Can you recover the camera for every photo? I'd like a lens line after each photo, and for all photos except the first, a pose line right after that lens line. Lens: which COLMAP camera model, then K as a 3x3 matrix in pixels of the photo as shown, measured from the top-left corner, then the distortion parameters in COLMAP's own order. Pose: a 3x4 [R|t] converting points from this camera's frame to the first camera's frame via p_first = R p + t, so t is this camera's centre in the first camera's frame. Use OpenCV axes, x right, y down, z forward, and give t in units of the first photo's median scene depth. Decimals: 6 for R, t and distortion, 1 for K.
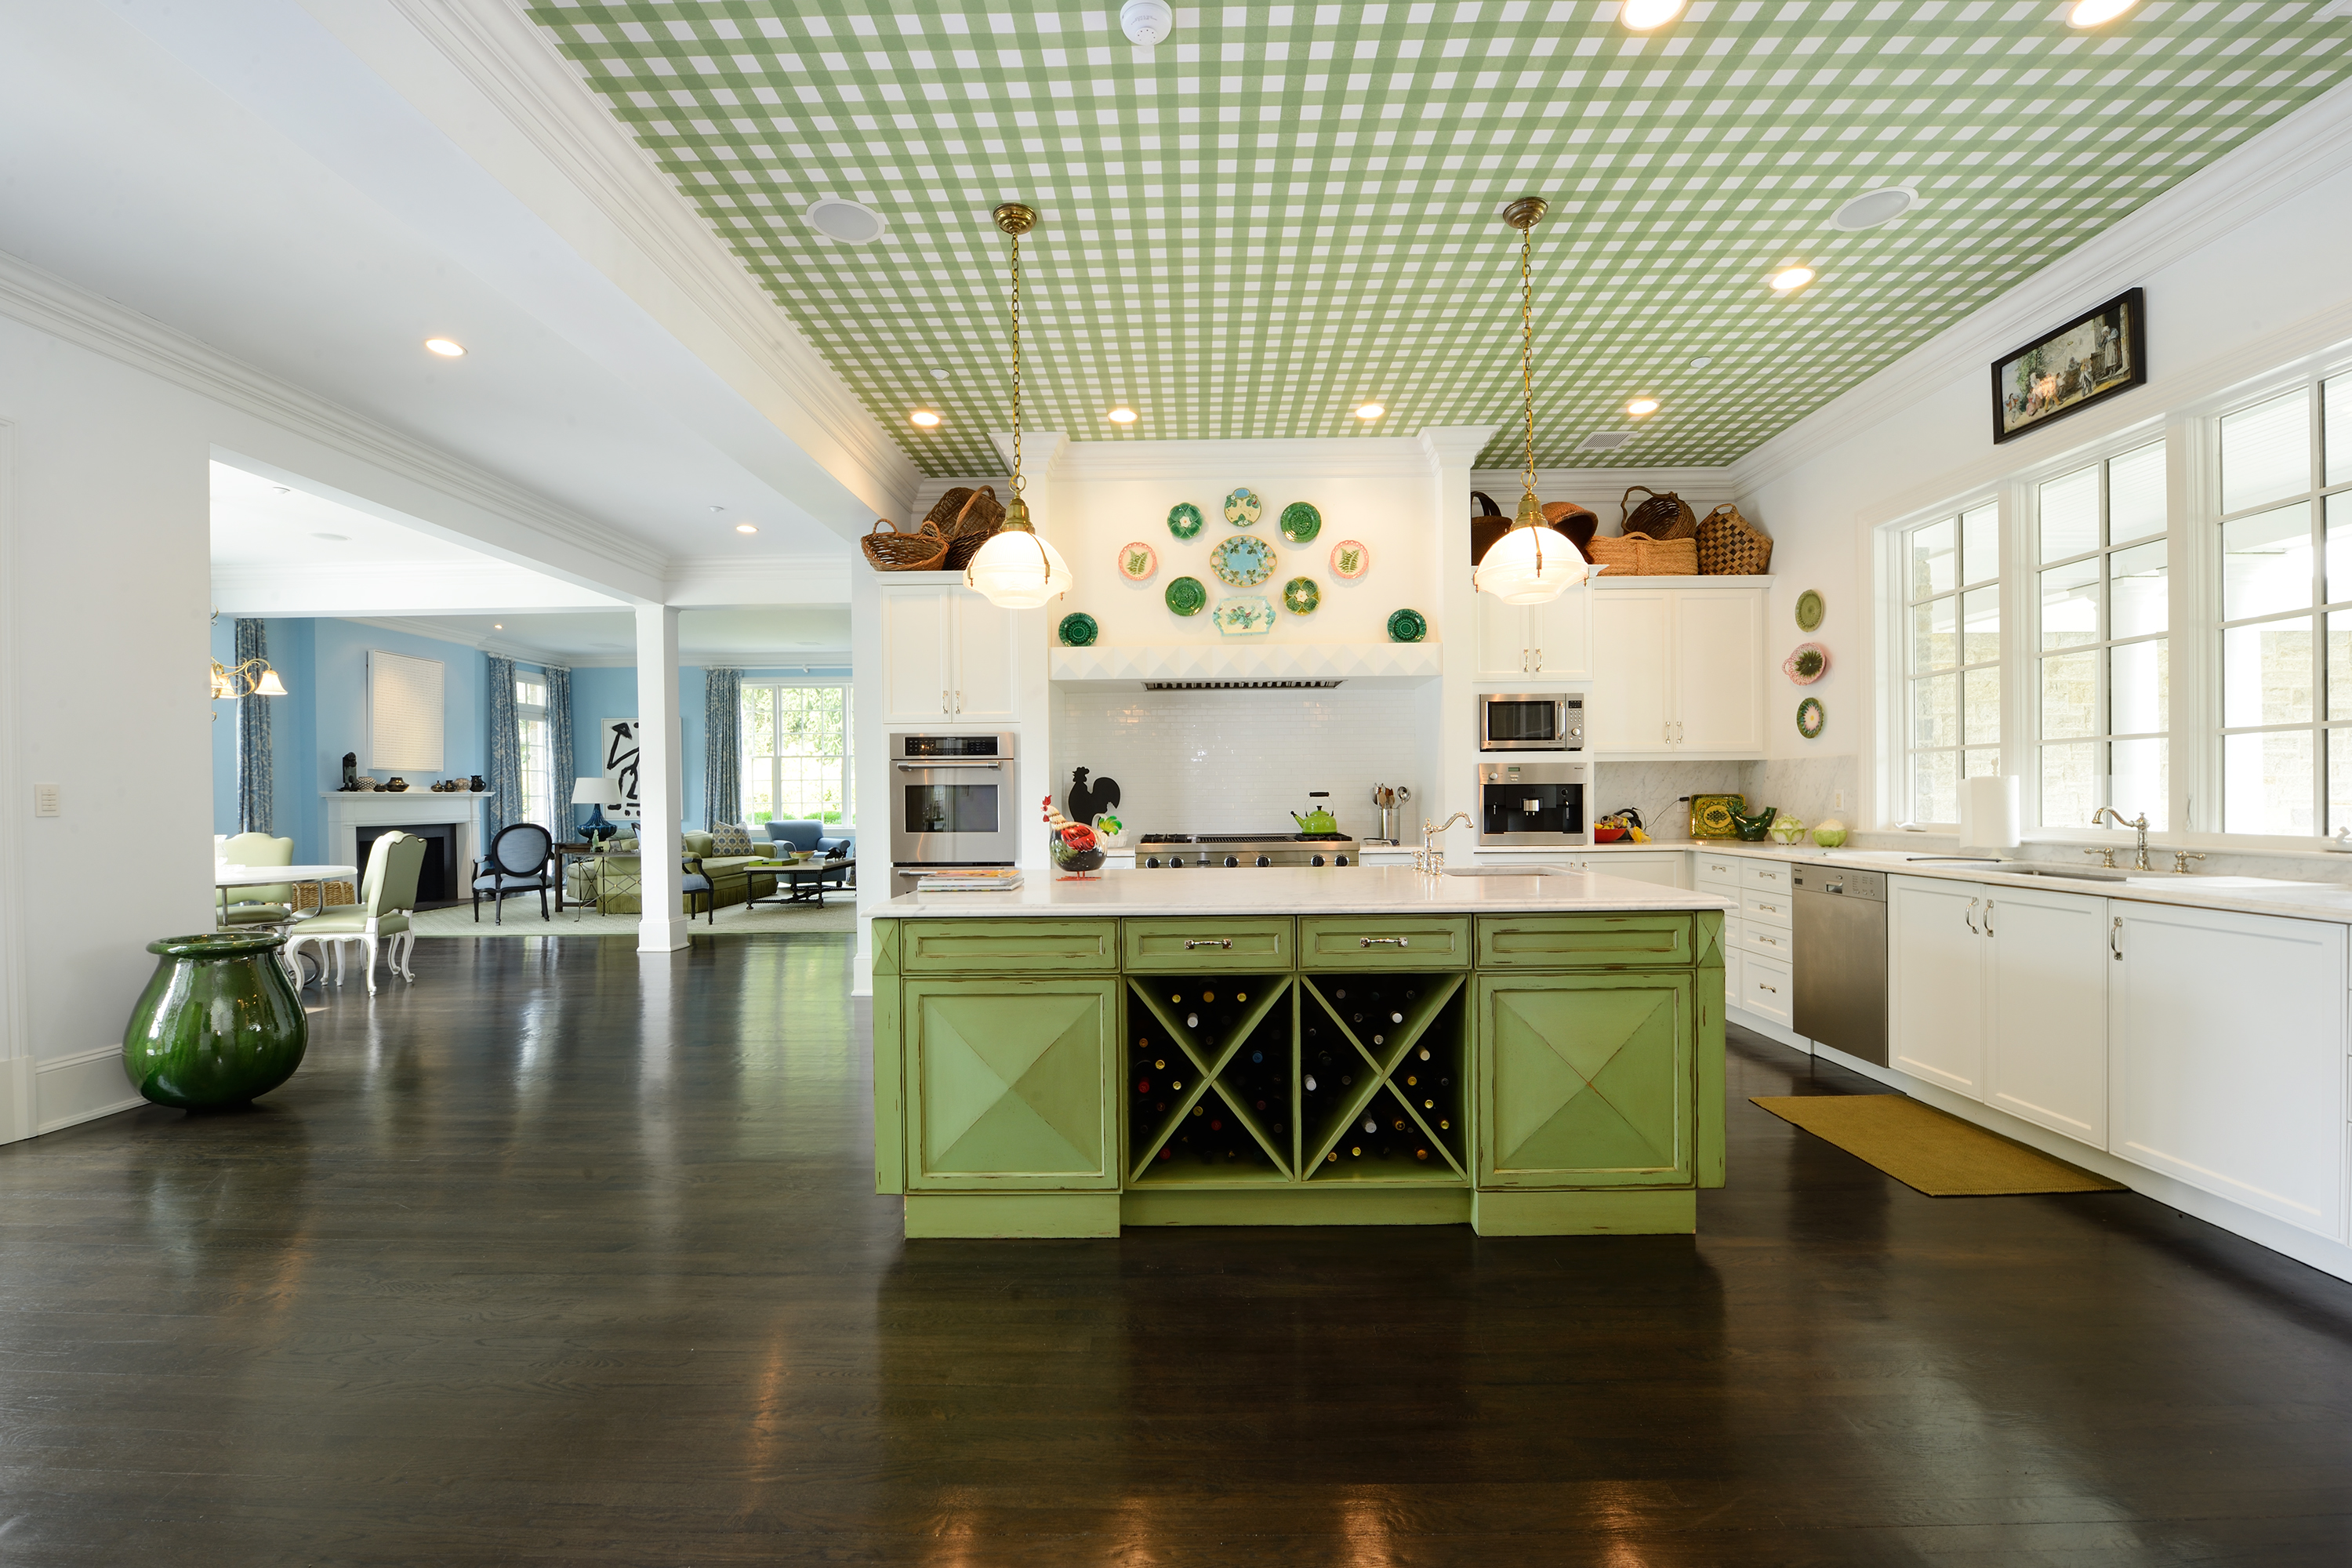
lens RADIAL K [[981.9, 0, 1157.8], [0, 981.9, 792.6], [0, 0, 1]] dist [-0.013850, 0.001151]
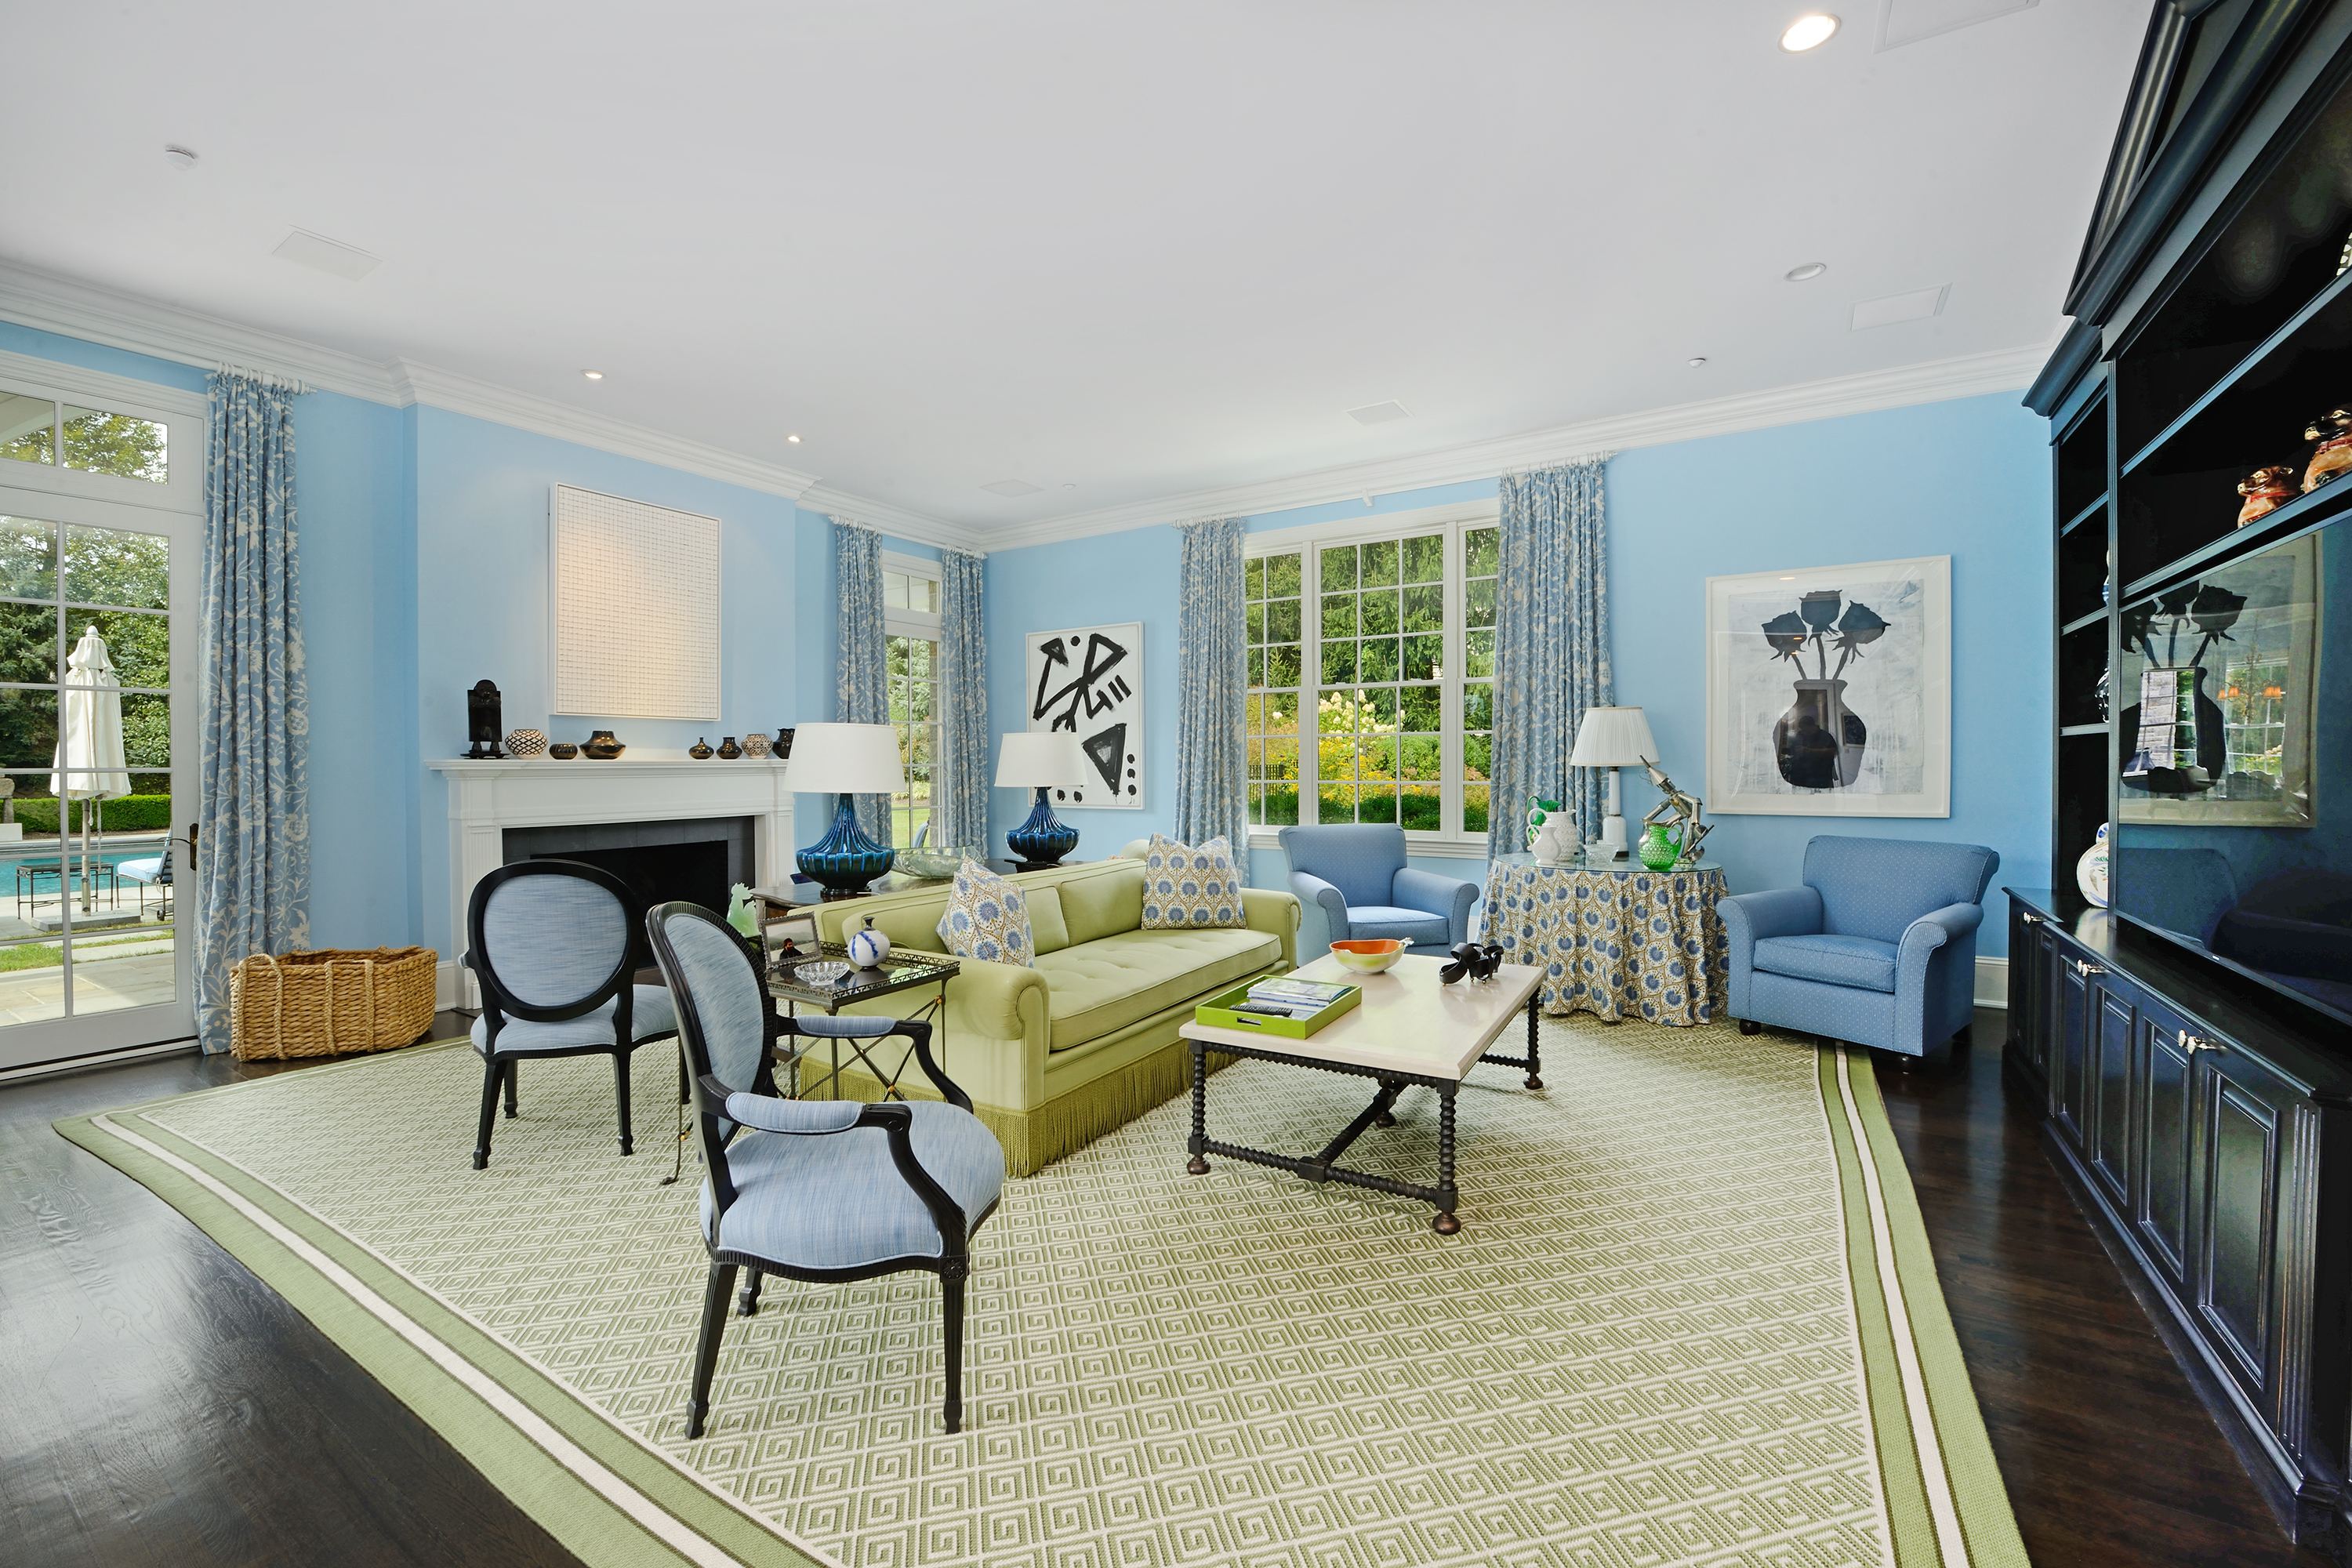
lens RADIAL K [[981.9, 0, 1159.4], [0, 981.9, 769.7], [0, 0, 1]] dist [-0.013850, 0.001151]
pose [[0.862128, 0.004348, -0.506672, -0.246149], [0.001302, 0.999941, 0.010795, -0.000258], [0.506689, -0.009966, 0.862072, 0.648943]]
